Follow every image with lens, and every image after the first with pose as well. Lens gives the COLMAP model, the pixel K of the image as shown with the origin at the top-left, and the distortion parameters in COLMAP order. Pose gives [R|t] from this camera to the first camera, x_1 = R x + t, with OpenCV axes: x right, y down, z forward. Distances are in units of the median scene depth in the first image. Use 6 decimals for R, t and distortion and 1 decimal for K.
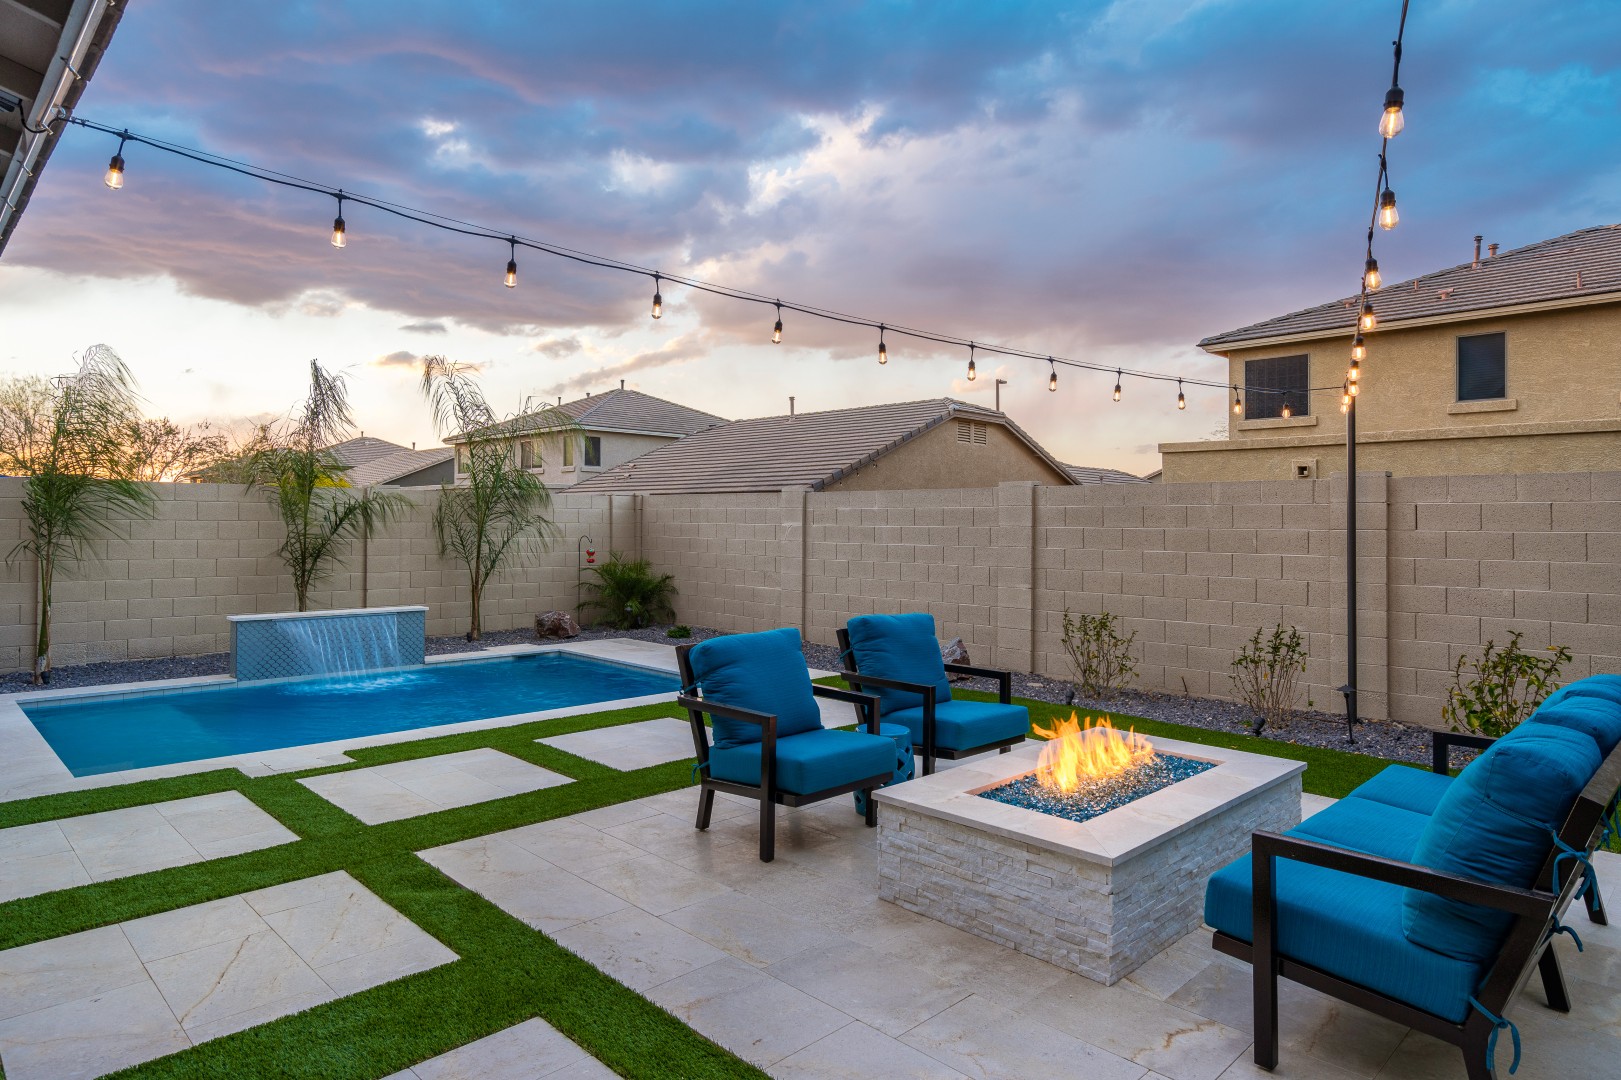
lens RADIAL K [[945.6, 0, 806.4], [0, 945.6, 512.0], [0, 0, 1]] dist [0.007300, 0.000372]
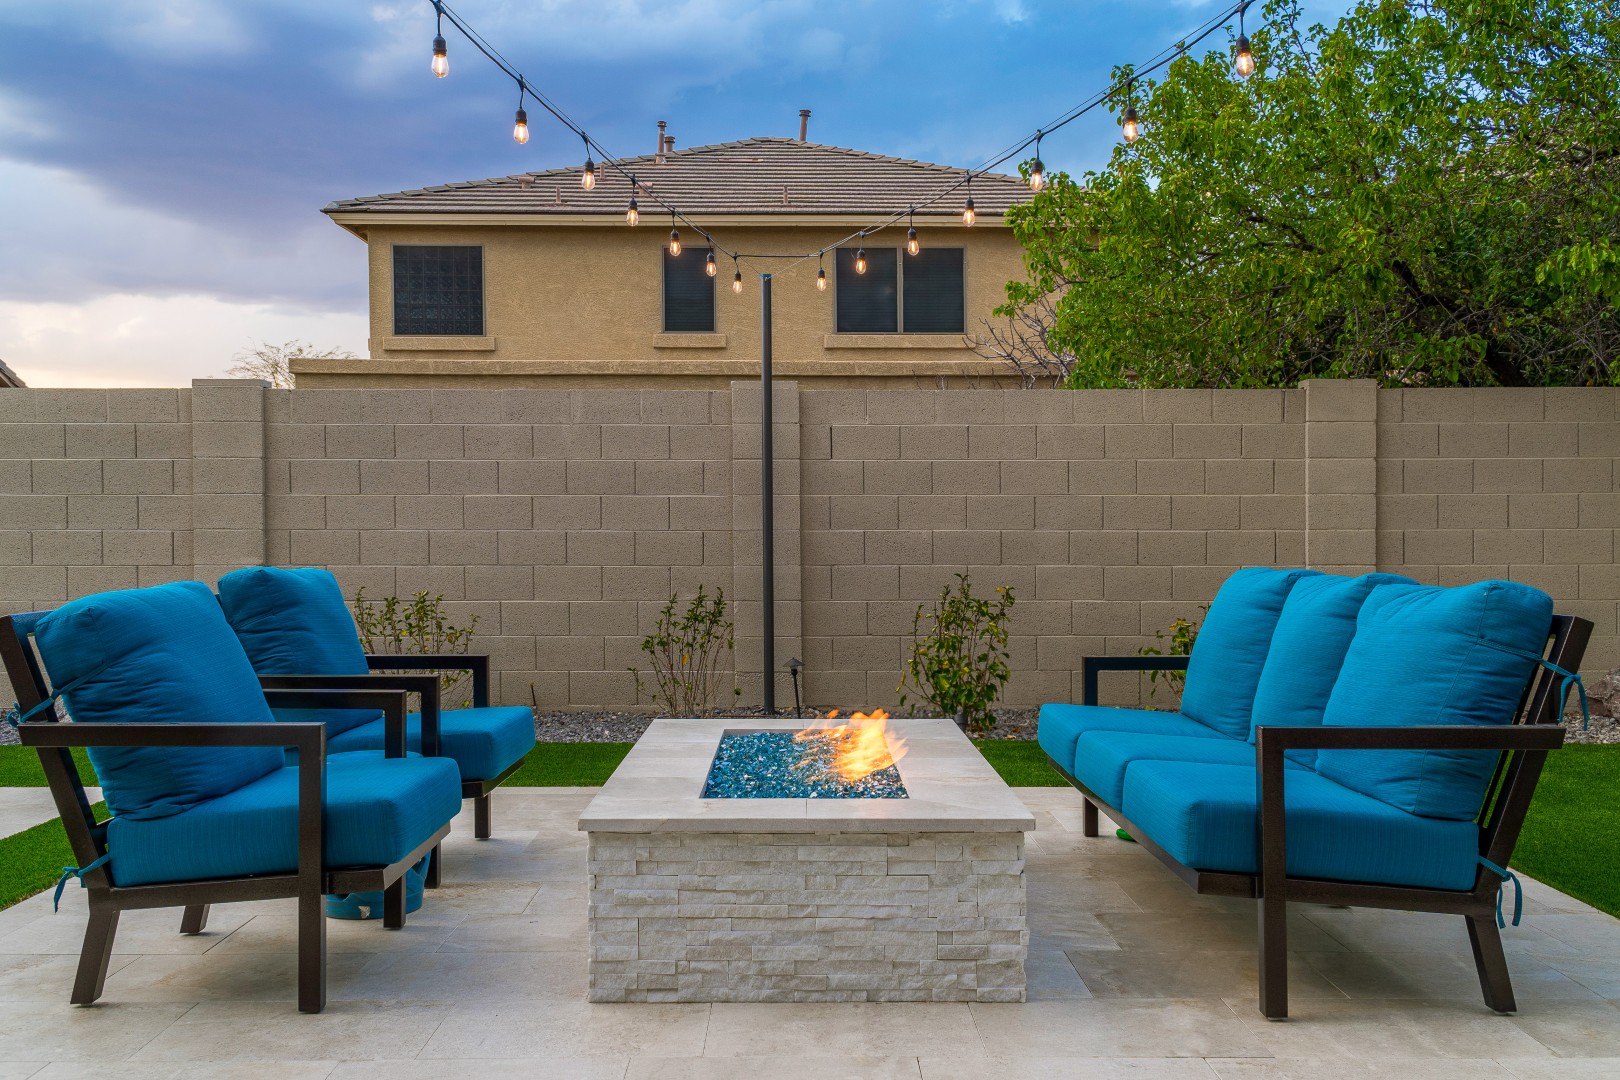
lens RADIAL K [[1510.3, 0, 810.0], [0, 1510.3, 540.0], [0, 0, 1]] dist [0.043875, 0.002447]
pose [[0.694491, -0.012099, 0.719399, -0.297960], [-0.004371, 0.999769, 0.021033, 0.067007], [-0.719488, -0.017752, 0.694278, 0.169215]]
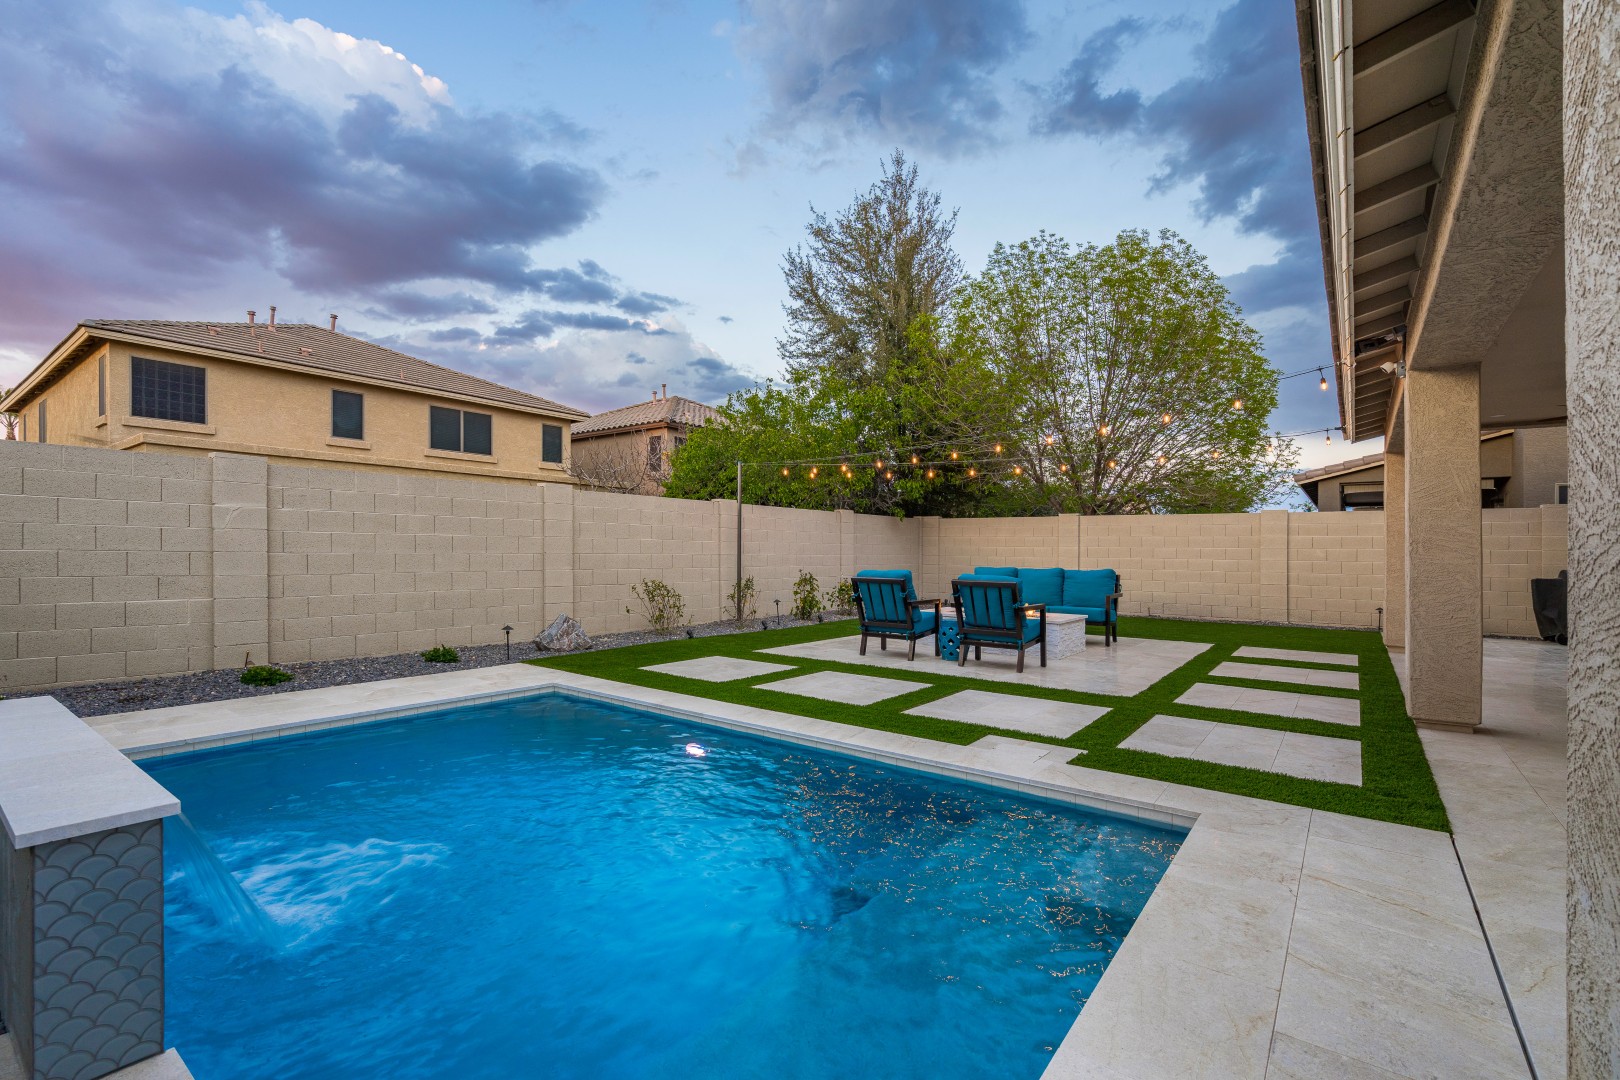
lens RADIAL K [[719.6, 0, 810.0], [0, 719.6, 540.0], [0, 0, 1]] dist [-0.001002, -0.000219]
pose [[-0.139474, 0.005001, 0.990213, -1.135350], [-0.025133, 0.999647, -0.008589, 0.061595], [-0.989907, -0.026085, -0.139299, 1.222541]]
